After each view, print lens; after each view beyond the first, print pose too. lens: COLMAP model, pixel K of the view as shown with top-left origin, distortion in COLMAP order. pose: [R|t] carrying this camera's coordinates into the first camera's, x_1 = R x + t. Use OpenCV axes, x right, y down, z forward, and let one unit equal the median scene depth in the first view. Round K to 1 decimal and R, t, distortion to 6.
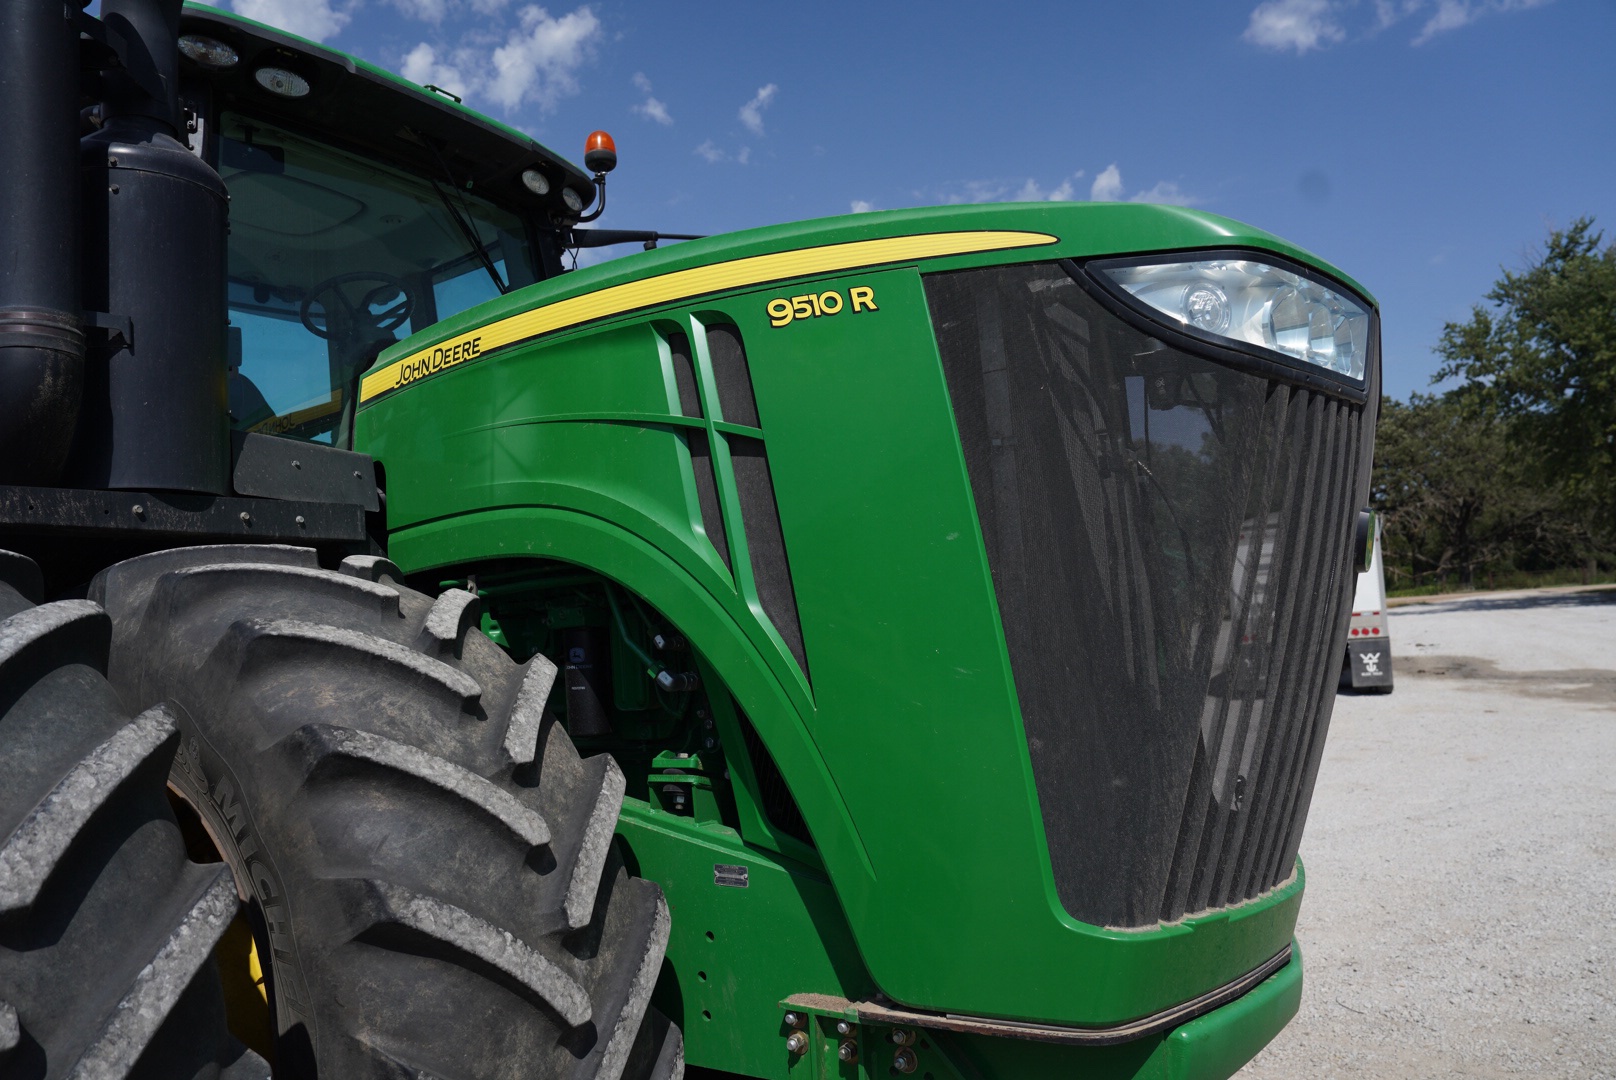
lens RADIAL K [[1112.0, 0, 804.1], [0, 1112.0, 546.4], [0, 0, 1]] dist [-0.120090, 0.098827]
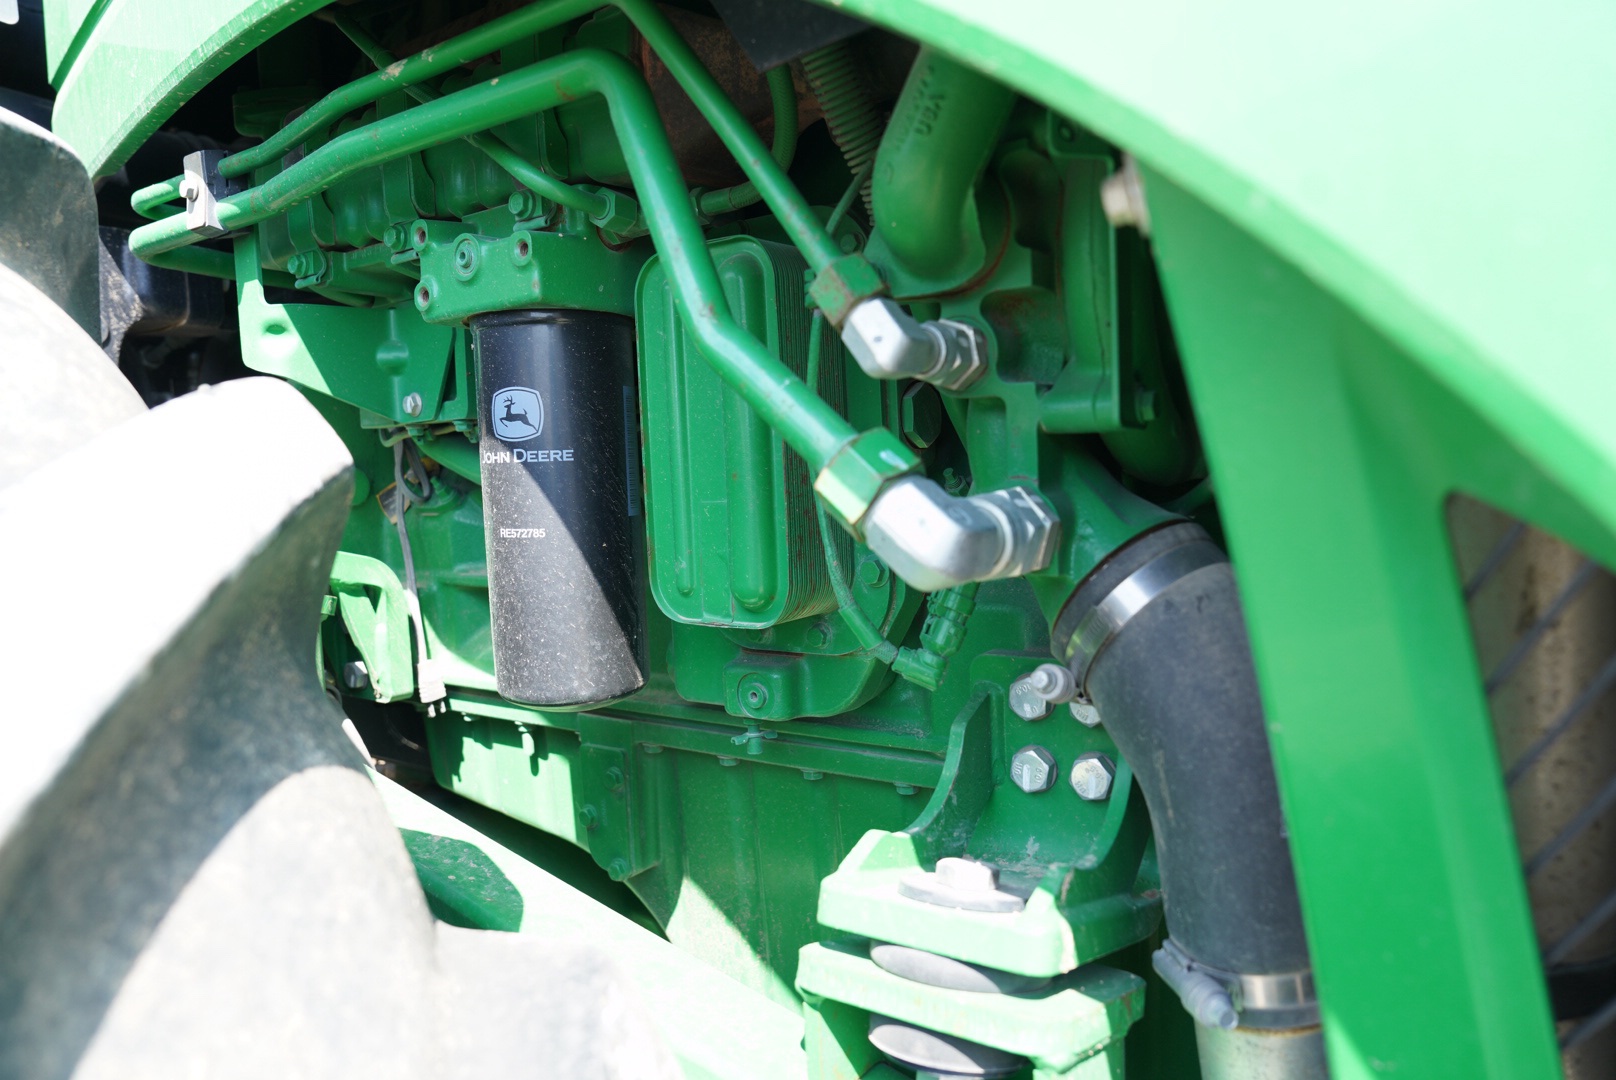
lens RADIAL K [[1112.0, 0, 804.1], [0, 1112.0, 546.4], [0, 0, 1]] dist [-0.120090, 0.098827]
pose [[0.998561, 0.034032, -0.041455, -0.162645], [-0.026325, 0.984390, 0.174020, 0.108152], [0.046730, -0.172678, 0.983869, 0.971614]]
